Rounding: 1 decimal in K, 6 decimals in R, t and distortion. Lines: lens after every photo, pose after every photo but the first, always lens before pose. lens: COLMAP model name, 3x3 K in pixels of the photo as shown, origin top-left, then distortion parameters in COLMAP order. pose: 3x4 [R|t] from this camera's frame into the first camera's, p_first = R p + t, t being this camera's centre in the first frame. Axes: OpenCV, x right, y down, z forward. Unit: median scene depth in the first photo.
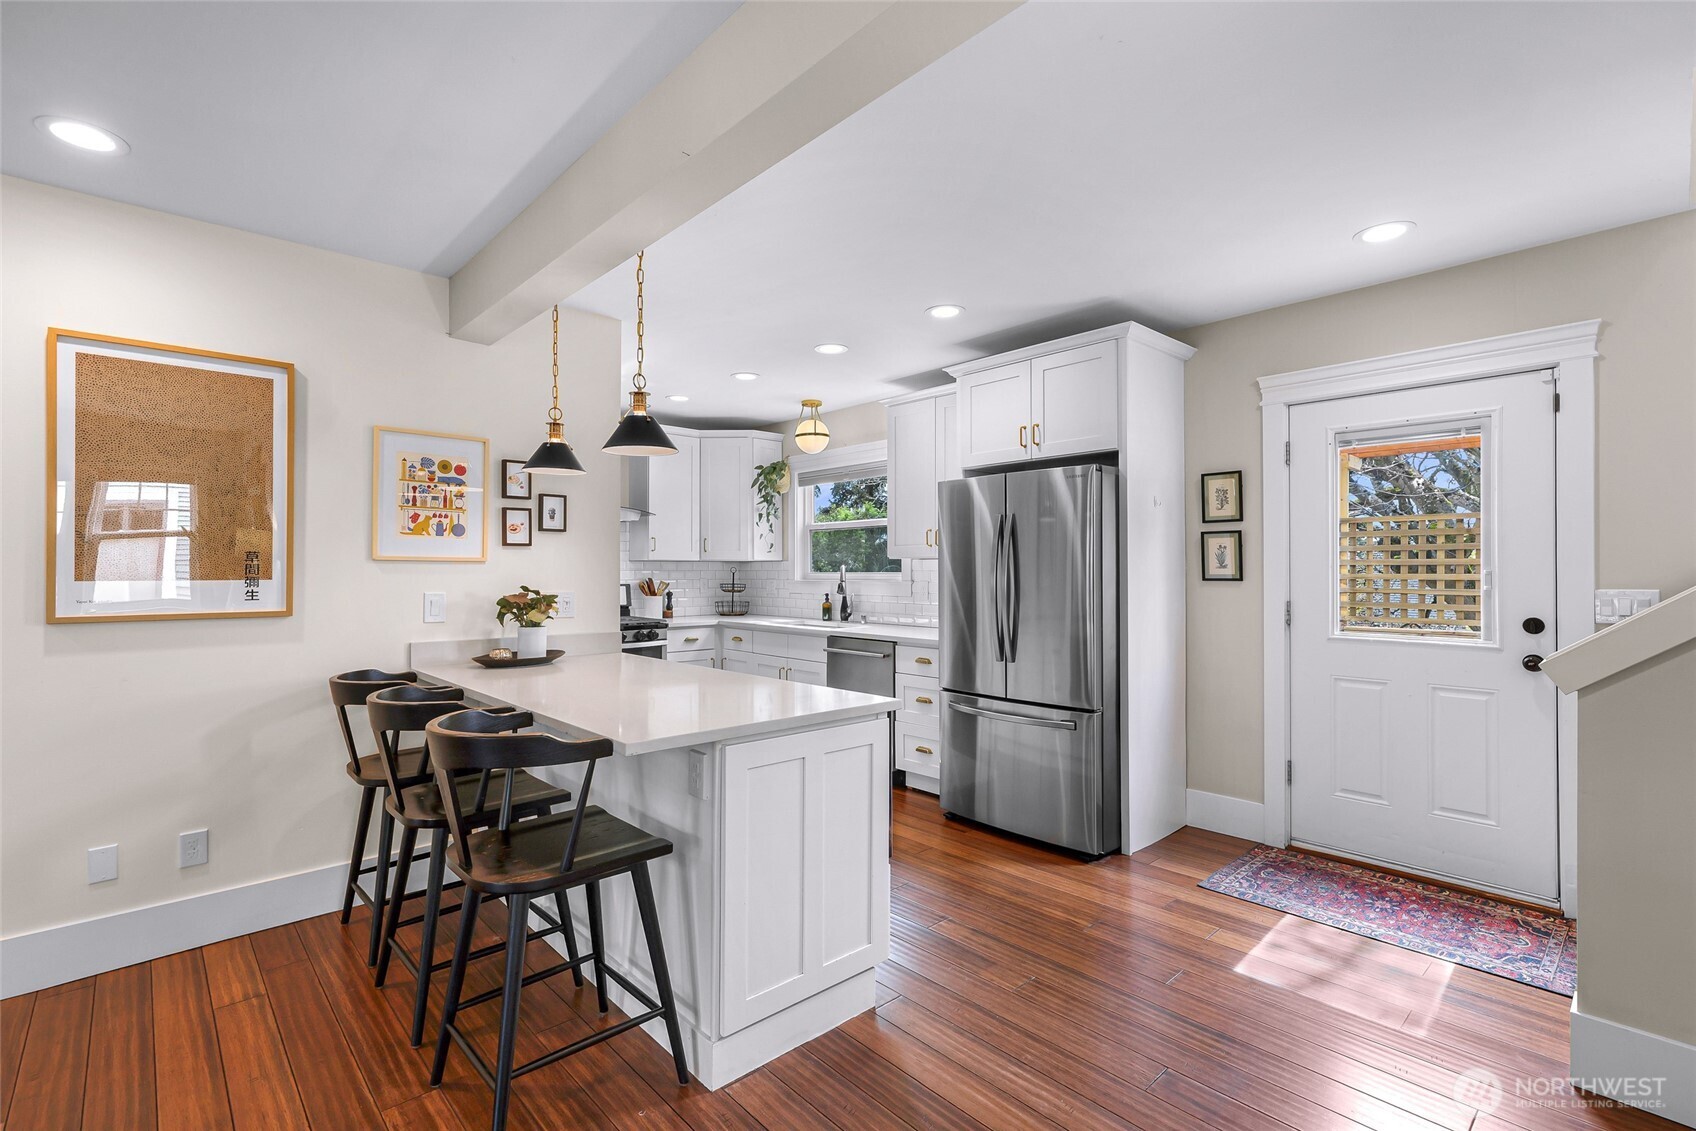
lens RADIAL K [[767.9, 0, 851.3], [0, 767.9, 565.4], [0, 0, 1]] dist [0.006181, 0.001005]
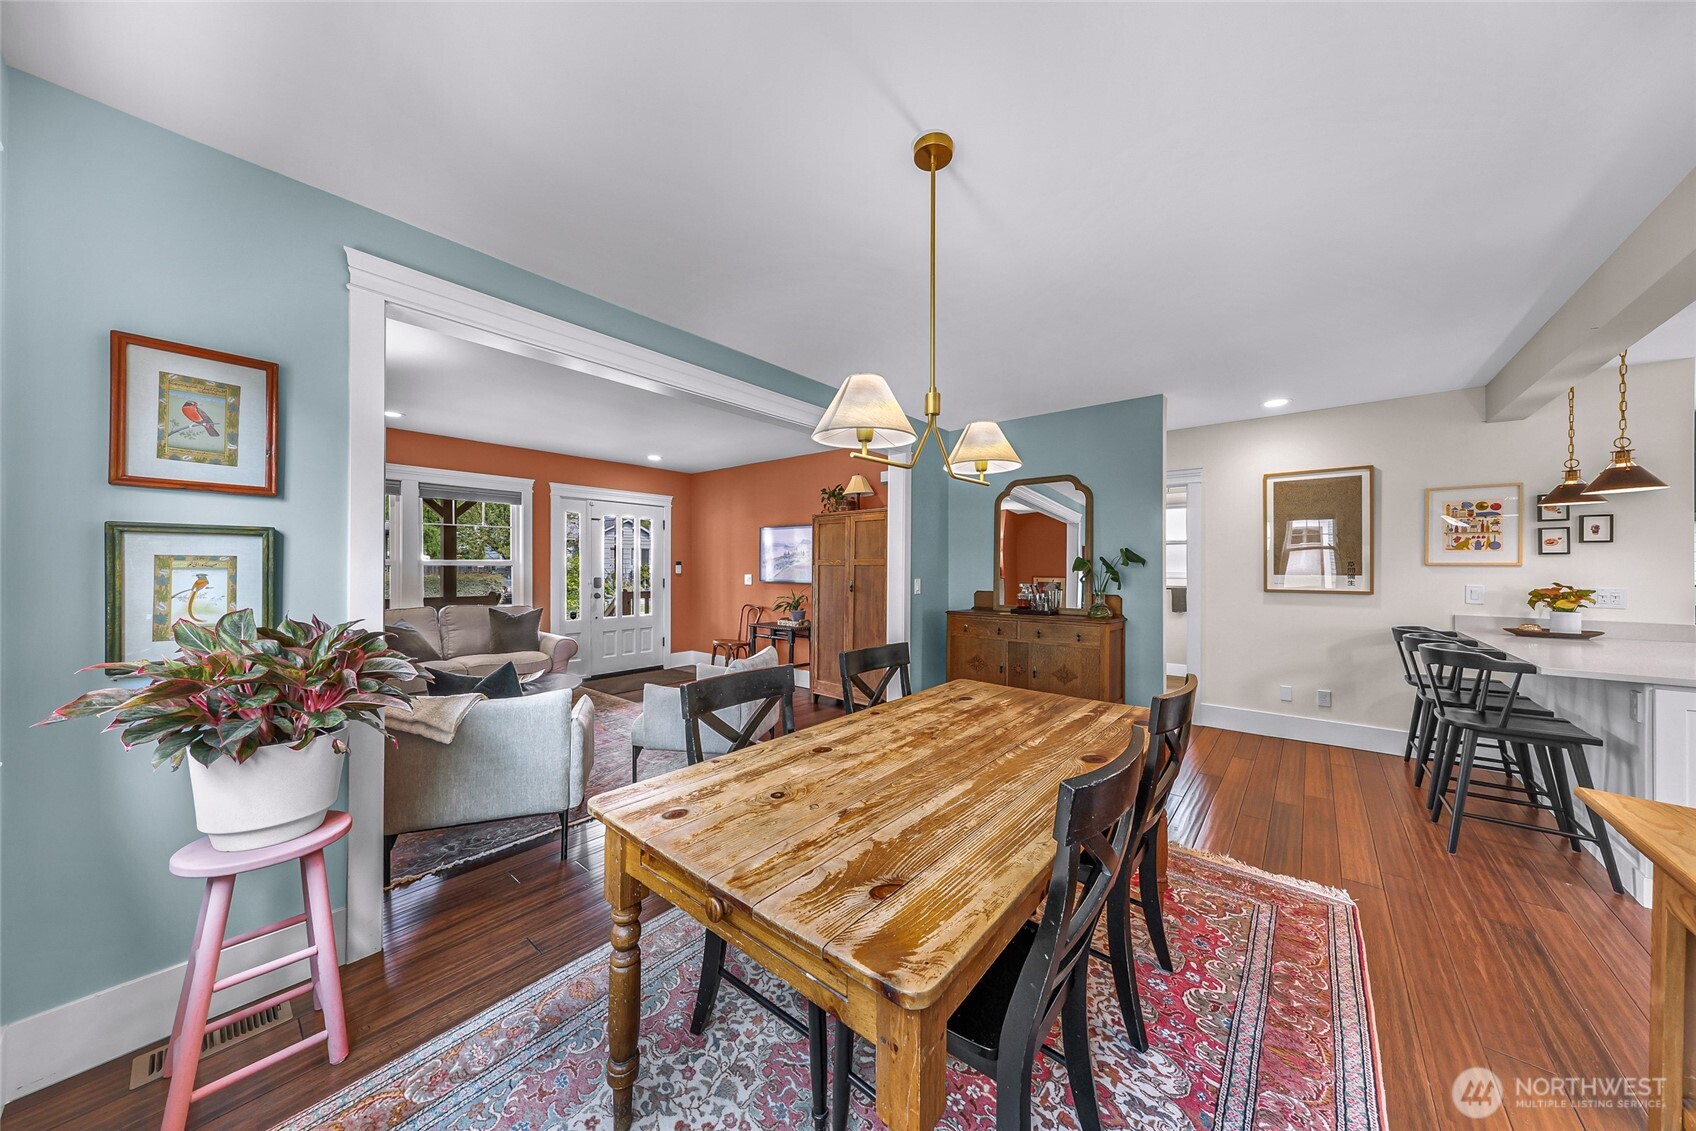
lens RADIAL K [[573.2, 0, 830.4], [0, 573.2, 563.7], [0, 0, 1]] dist [0.010599, 0.000118]
pose [[0.123550, -0.005098, -0.992325, 0.493613], [0.005533, 0.999975, -0.004448, -0.011438], [0.992323, -0.004941, 0.123575, -0.481249]]
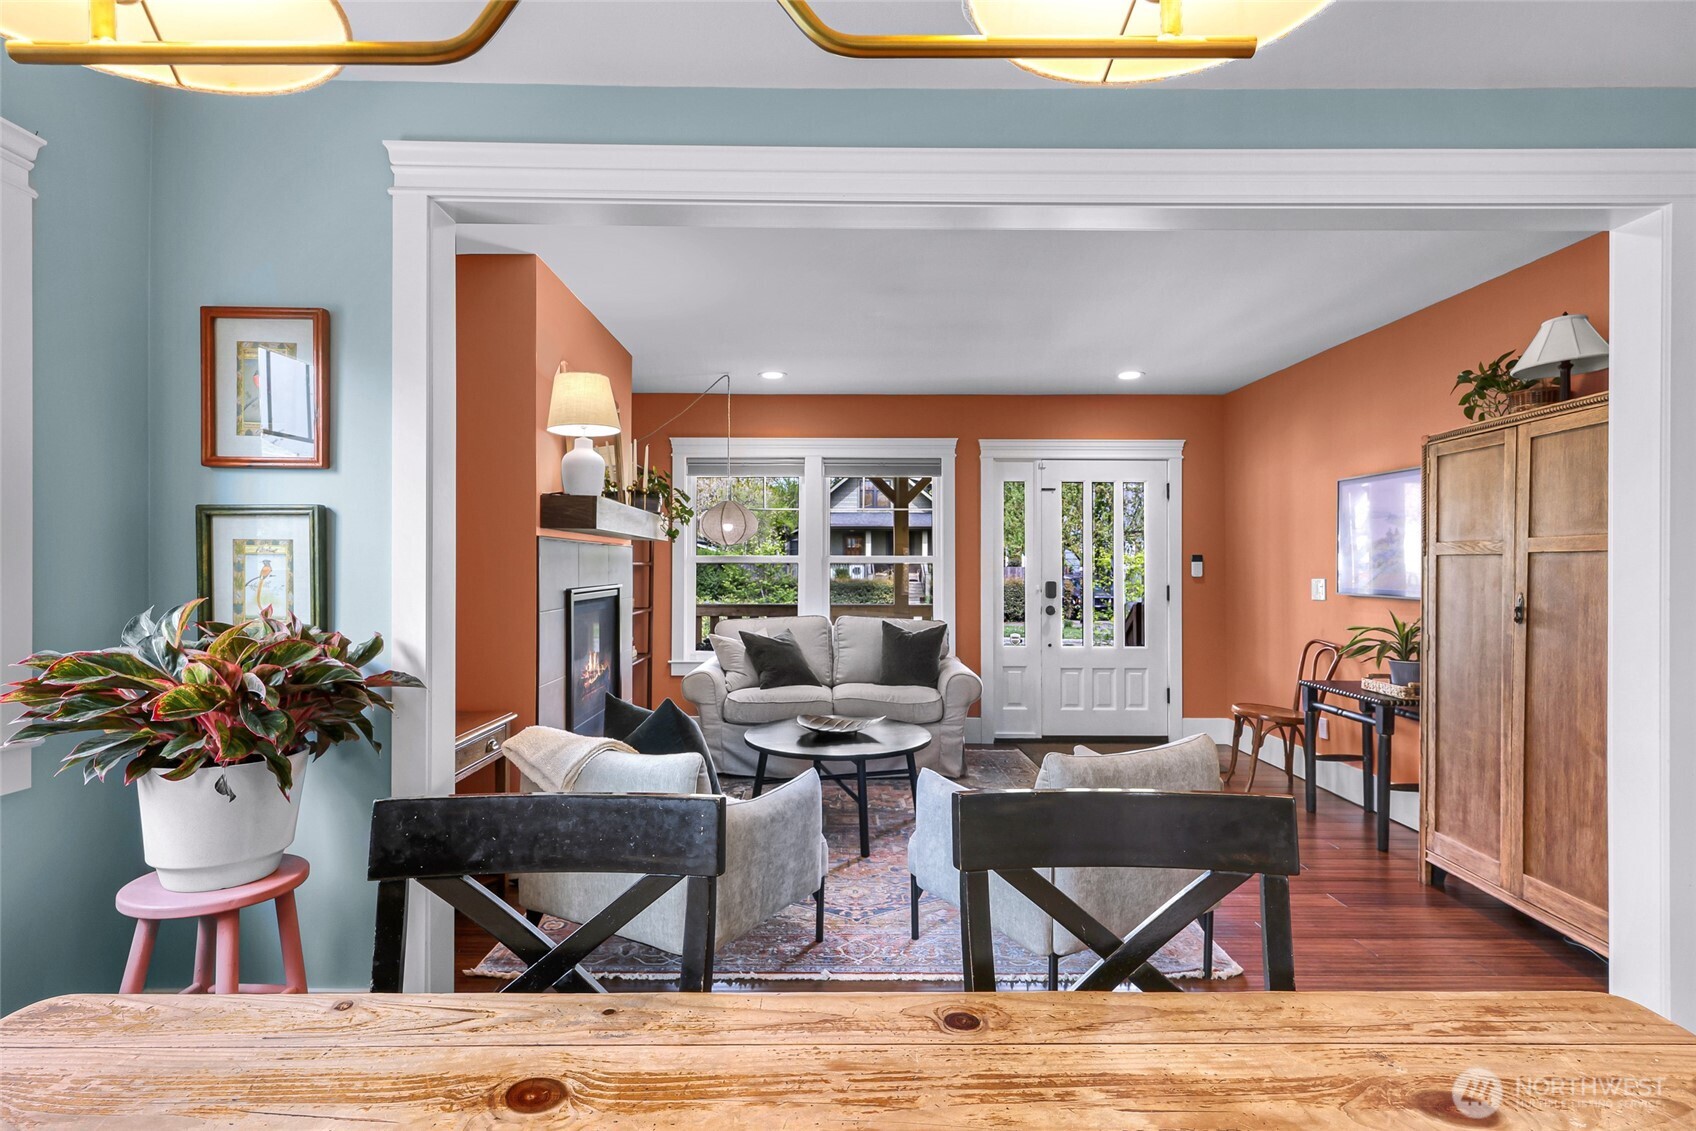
lens RADIAL K [[816.8, 0, 836.5], [0, 816.8, 572.4], [0, 0, 1]] dist [0.001116, 0.000110]
pose [[-0.674927, 0.000062, -0.737885, 0.057618], [0.002874, 0.999993, -0.002545, 0.006397], [0.737879, -0.003839, -0.674922, -0.177960]]
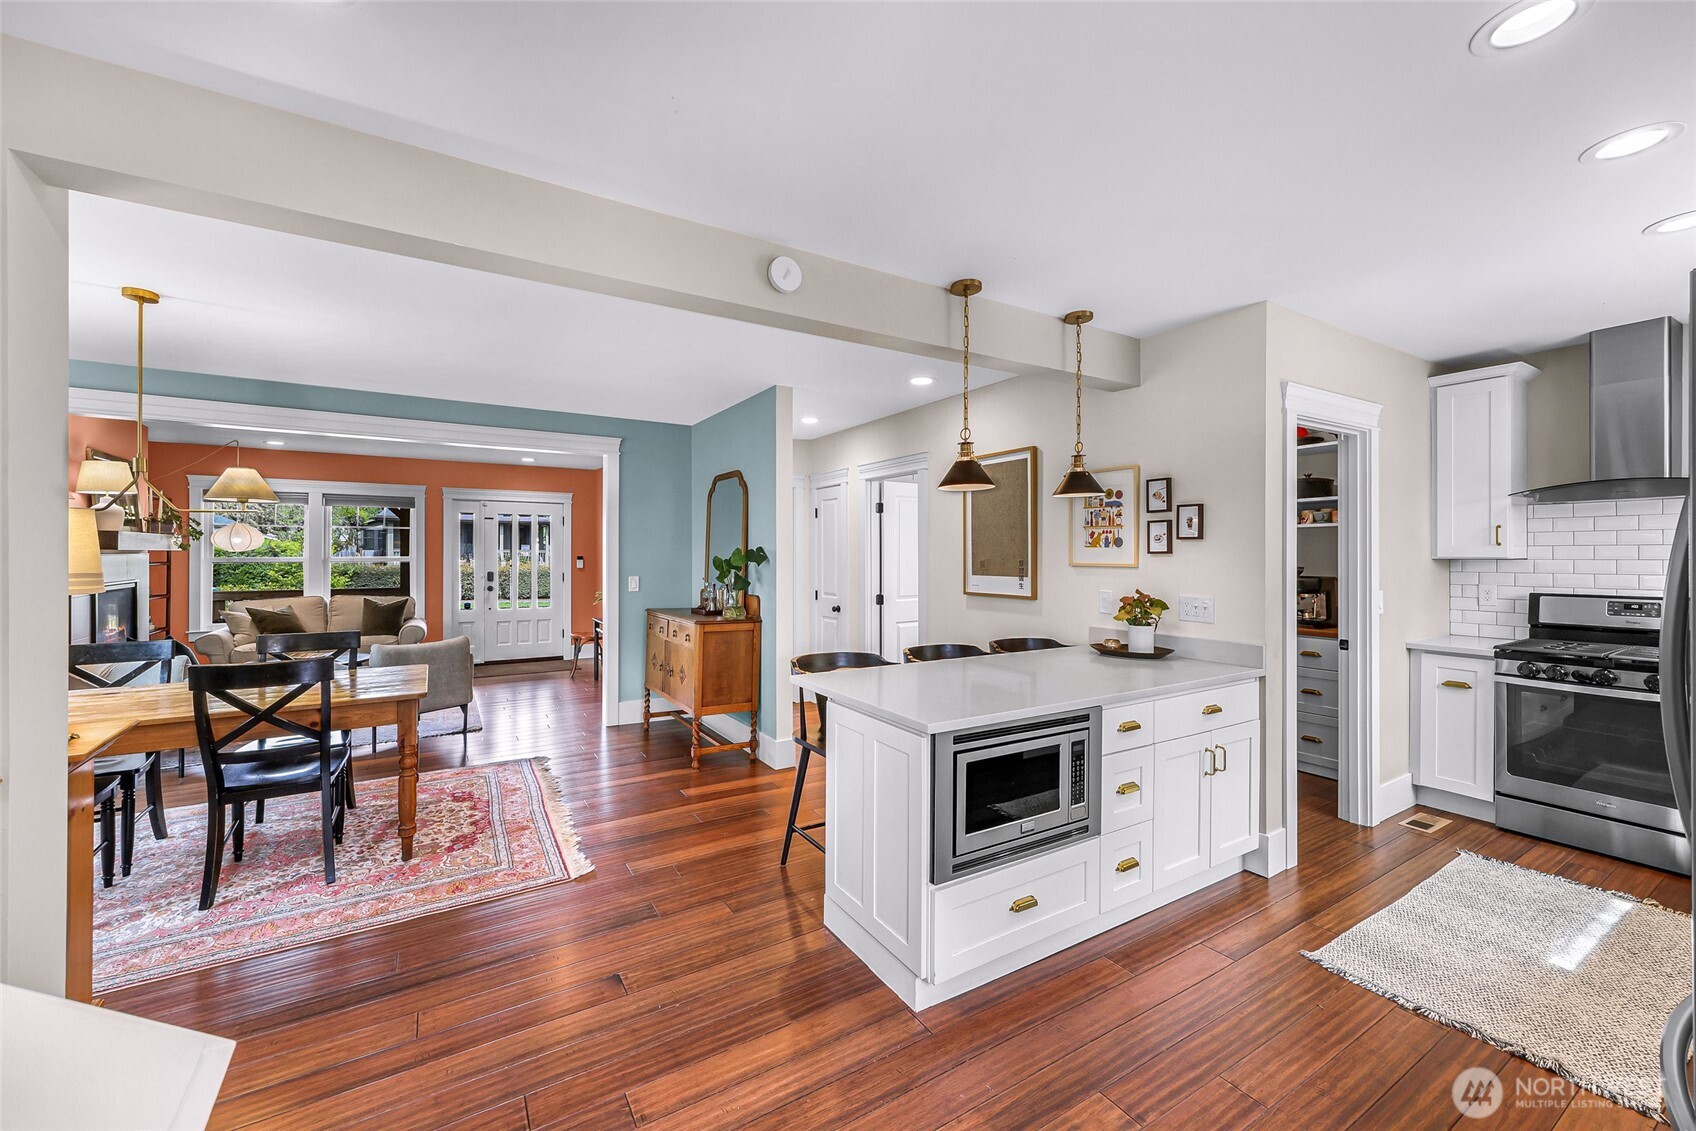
lens RADIAL K [[678.6, 0, 855.7], [0, 678.6, 560.9], [0, 0, 1]] dist [0.002038, 0.000373]
pose [[-0.187803, 0.009475, -0.982161, 0.678637], [0.008219, 0.999934, 0.008075, -0.028064], [0.982172, -0.006556, -0.187869, 0.796198]]
